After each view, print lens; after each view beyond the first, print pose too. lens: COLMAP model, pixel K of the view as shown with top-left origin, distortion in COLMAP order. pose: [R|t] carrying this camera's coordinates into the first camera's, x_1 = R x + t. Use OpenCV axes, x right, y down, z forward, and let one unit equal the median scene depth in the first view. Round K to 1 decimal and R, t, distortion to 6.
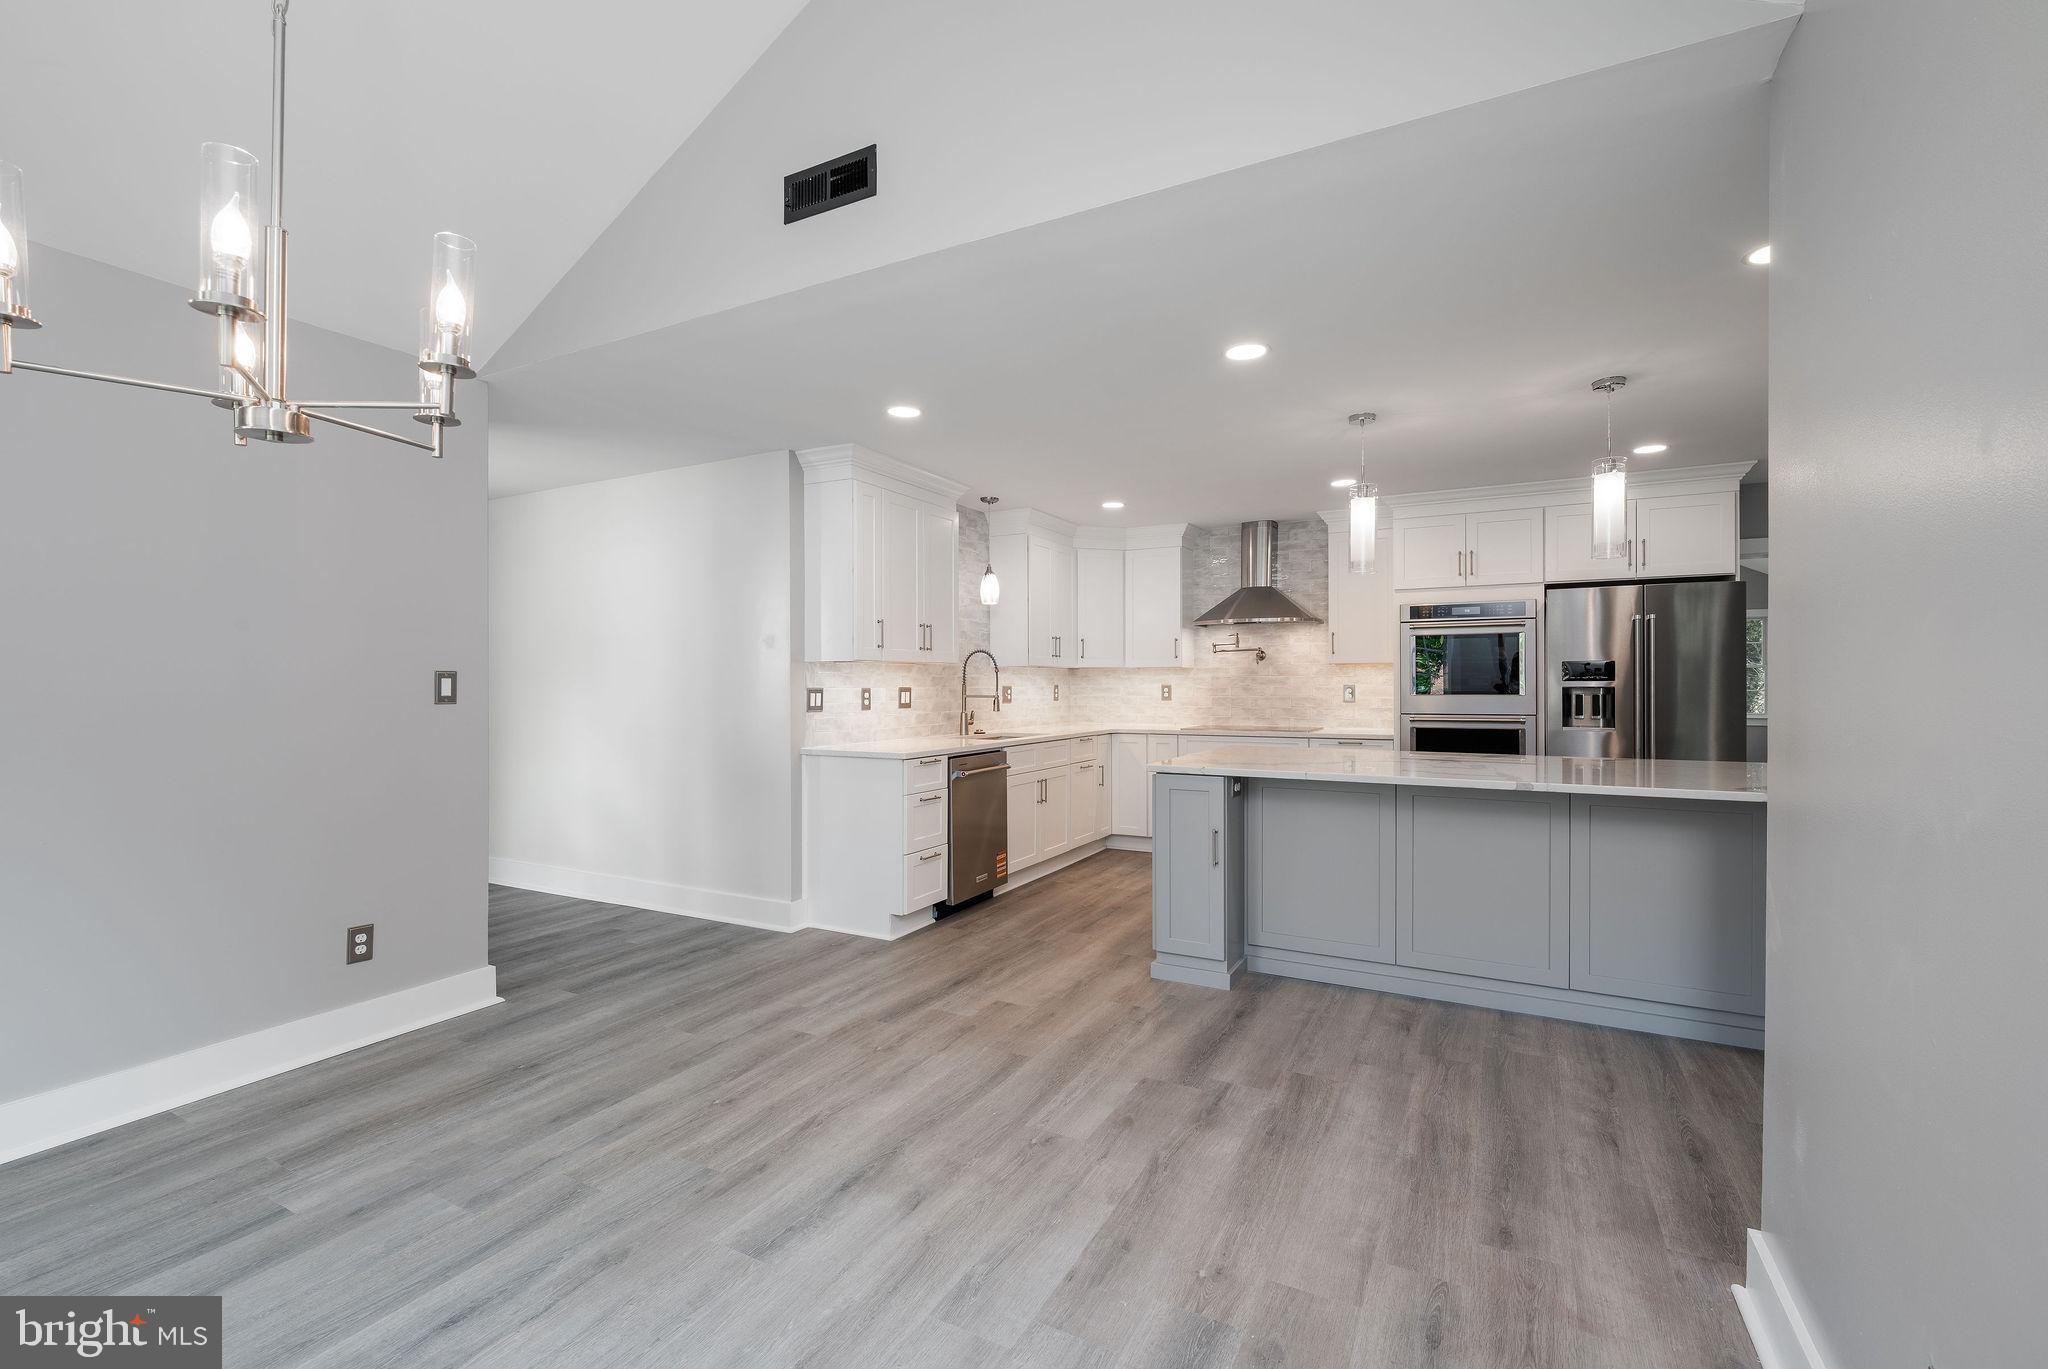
lens RADIAL K [[903.5, 0, 999.5], [0, 903.5, 687.3], [0, 0, 1]] dist [-0.002390, -0.000409]
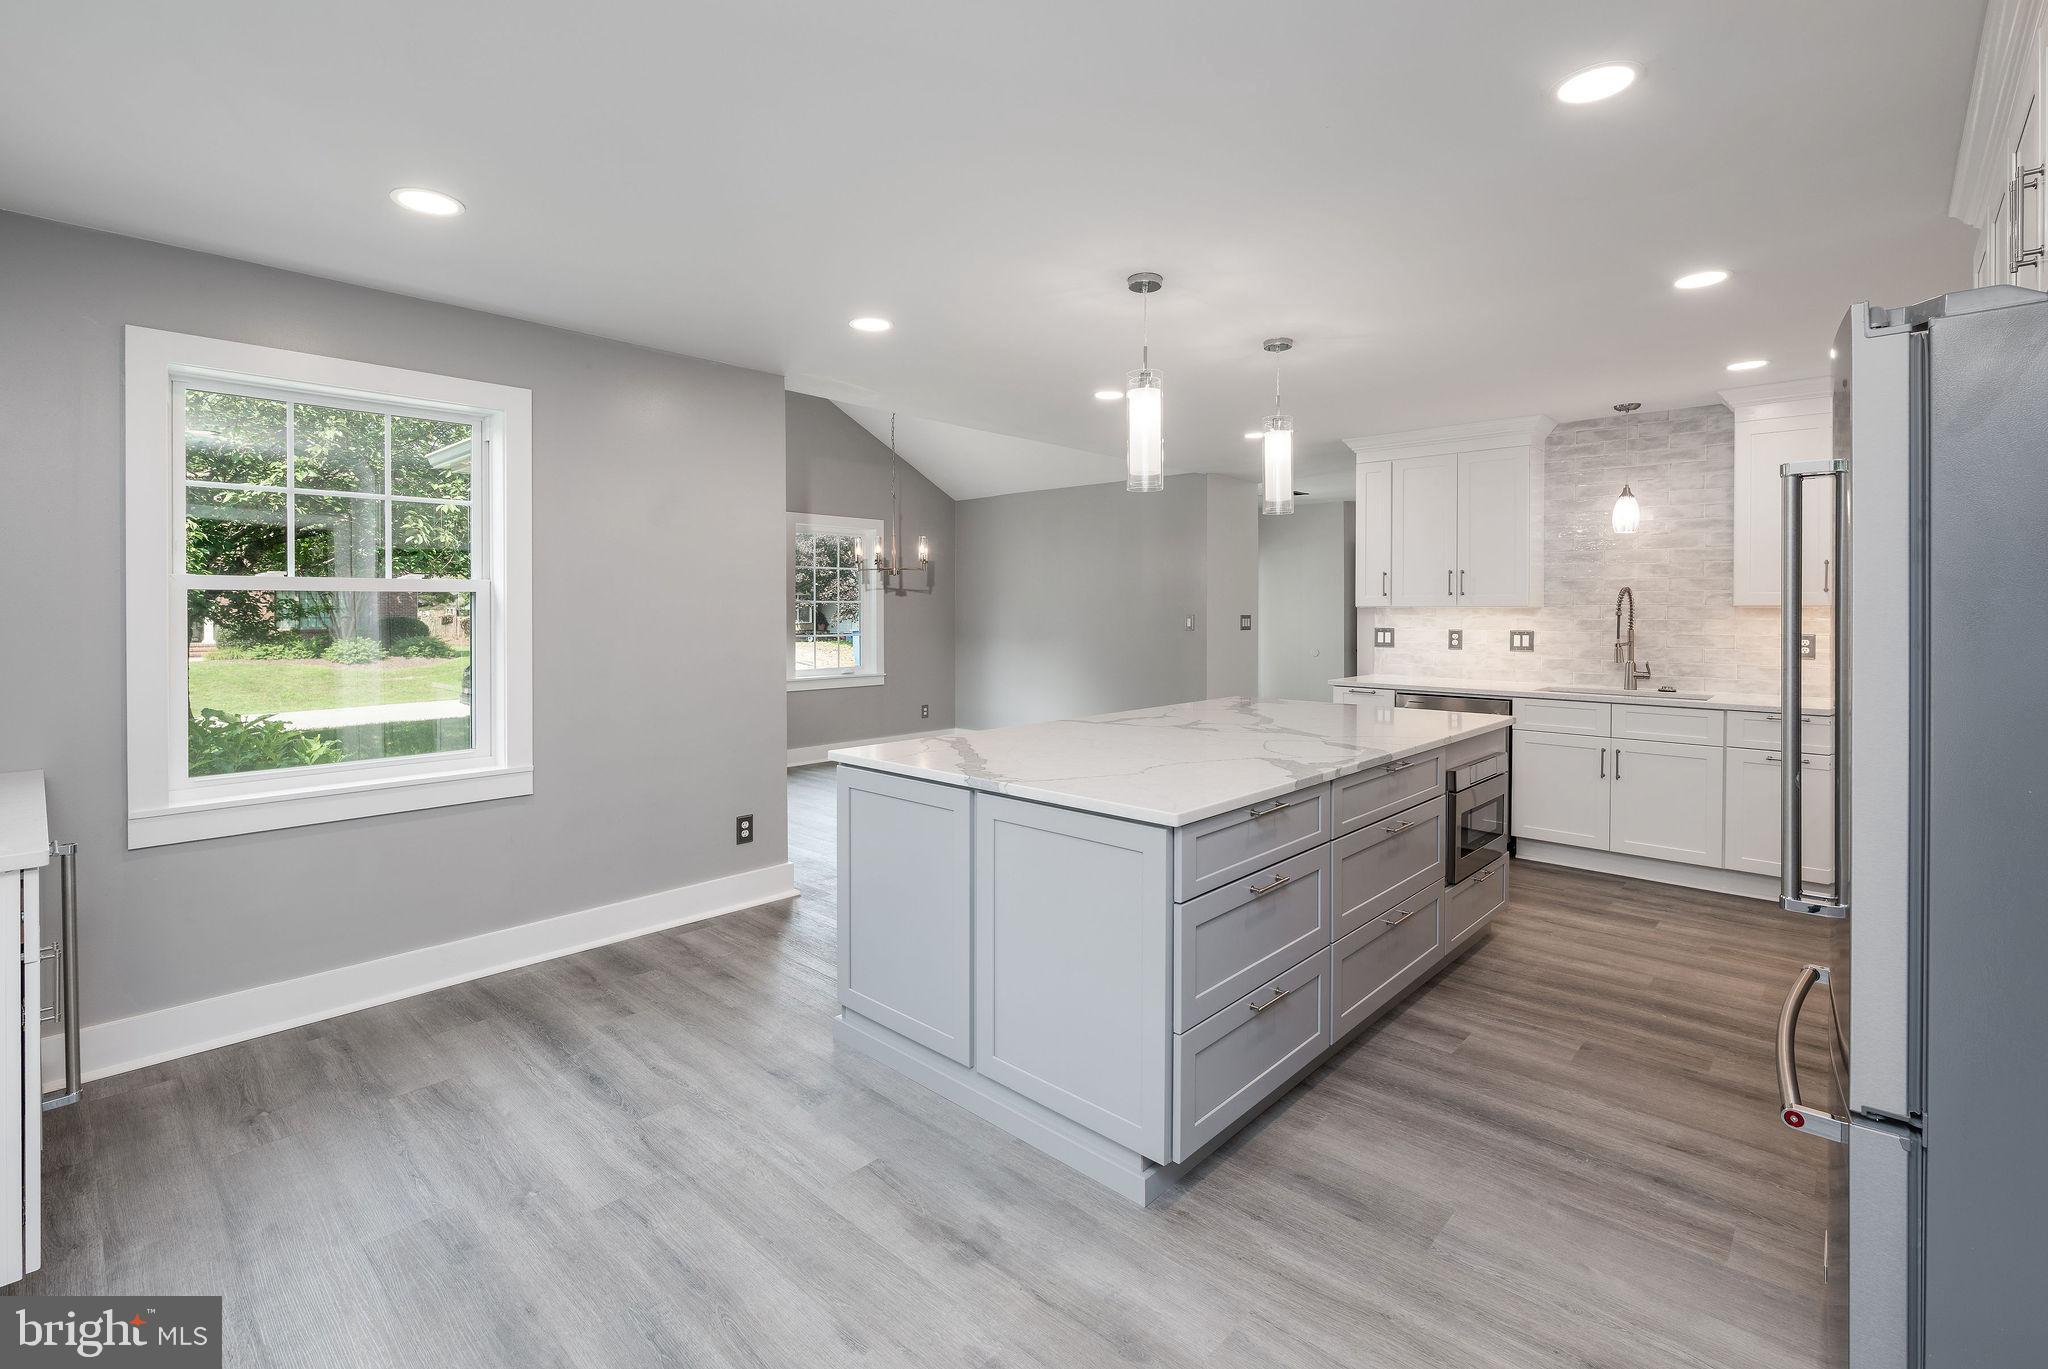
lens RADIAL K [[910.1, 0, 1019.2], [0, 910.1, 615.0], [0, 0, 1]] dist [-0.000511, -0.000193]
pose [[-0.239487, 0.011059, -0.970837, 1.363054], [-0.003943, 0.999916, 0.012363, -0.036992], [0.970892, 0.006788, -0.239423, 0.963687]]
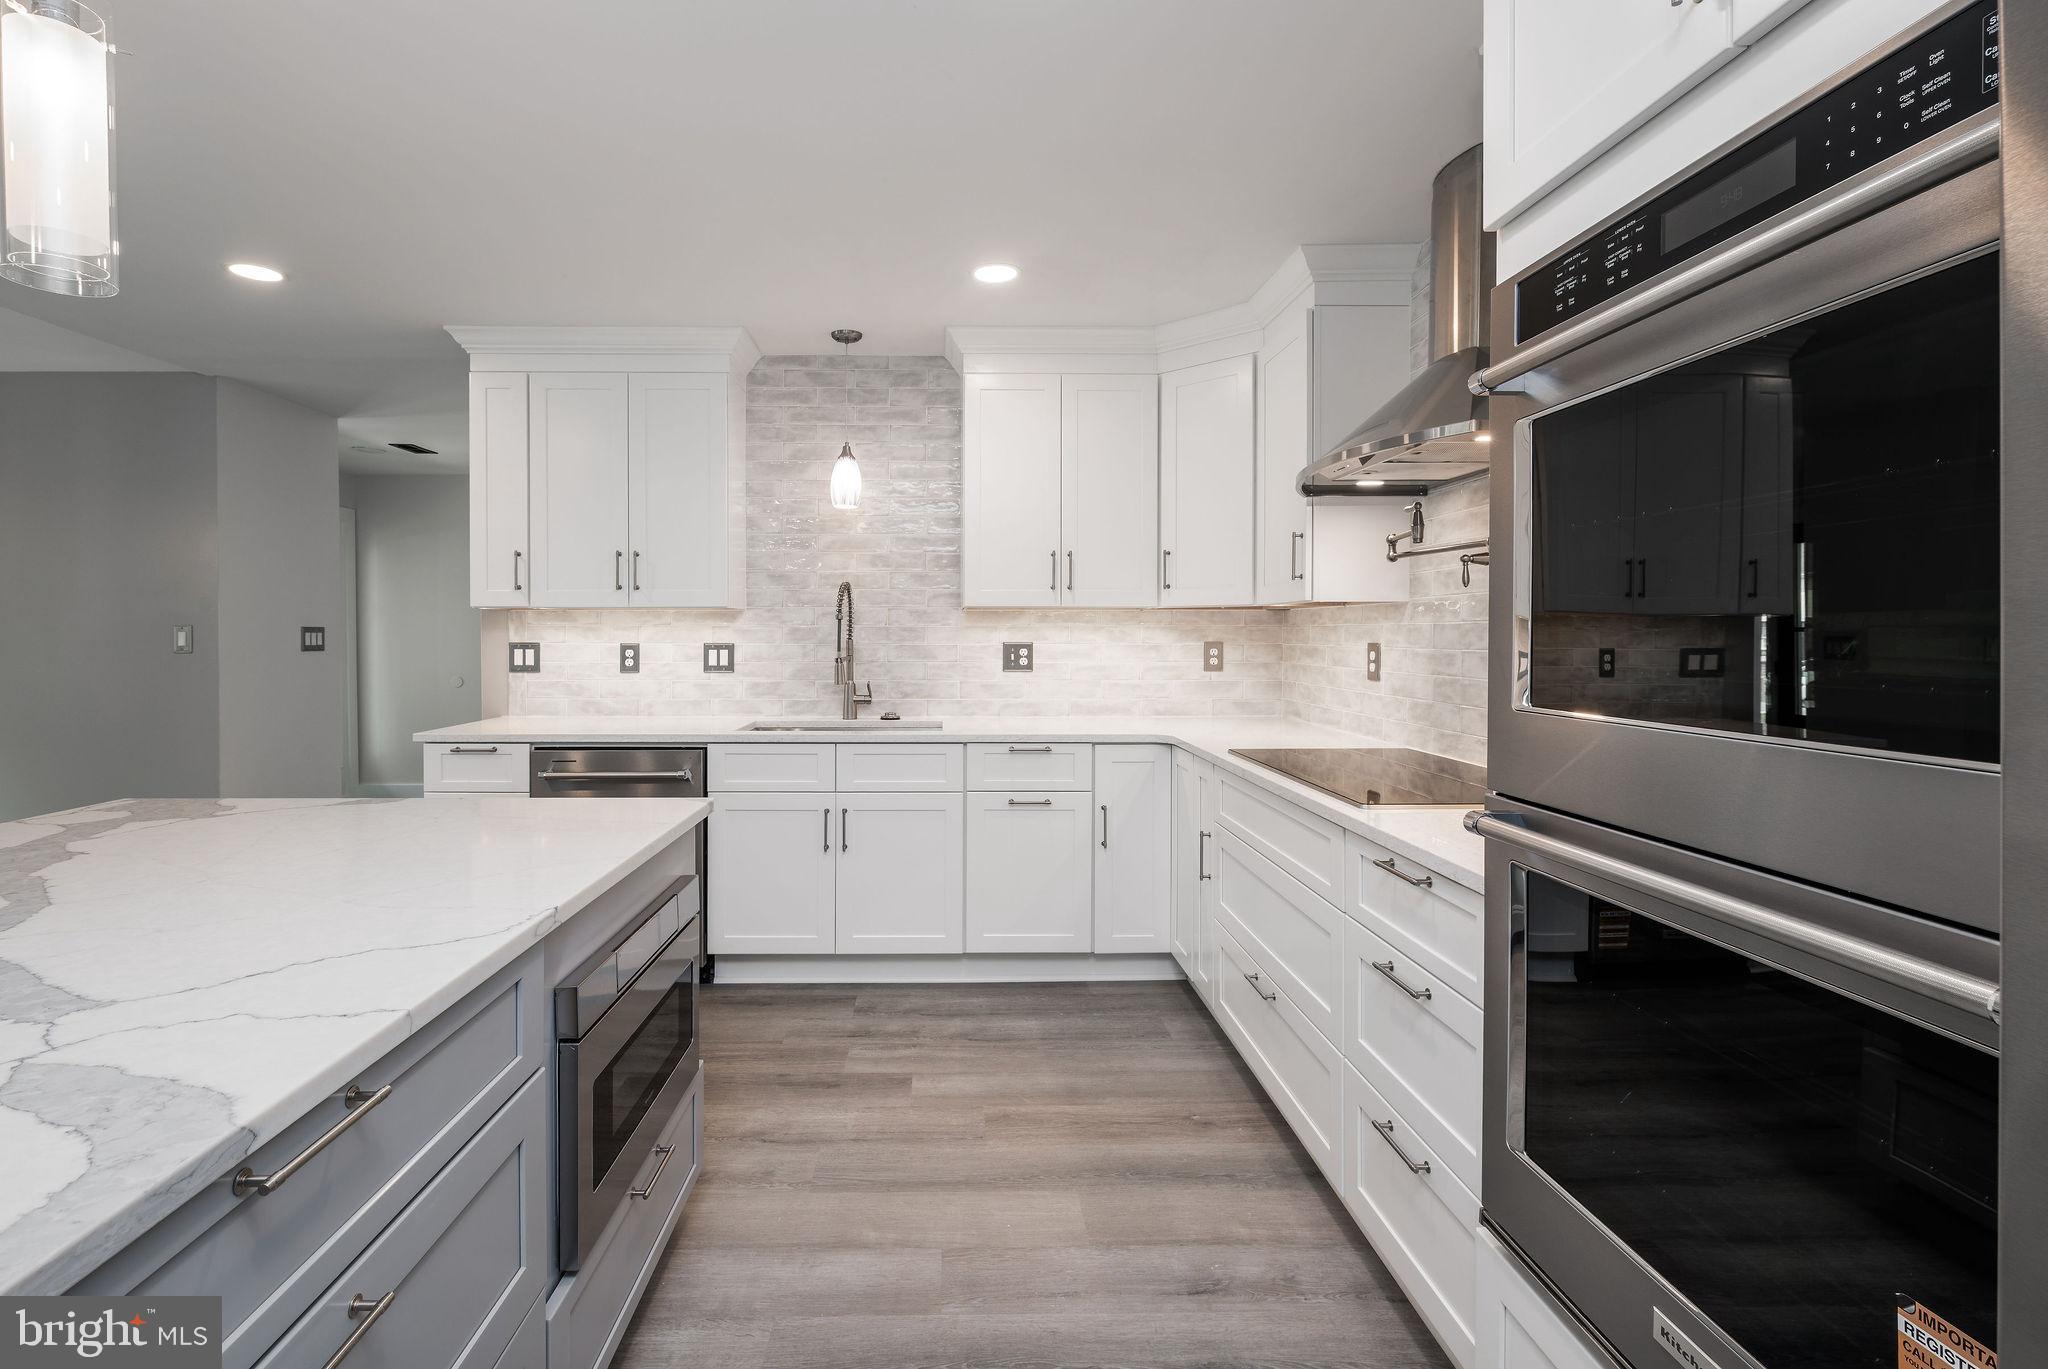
lens RADIAL K [[879.2, 0, 943.0], [0, 879.2, 643.4], [0, 0, 1]] dist [-0.000591, -0.000049]
pose [[0.494551, 0.014081, -0.869035, 0.783846], [-0.006193, 0.999900, 0.012677, -0.012822], [0.869127, -0.000887, 0.494589, 1.115018]]
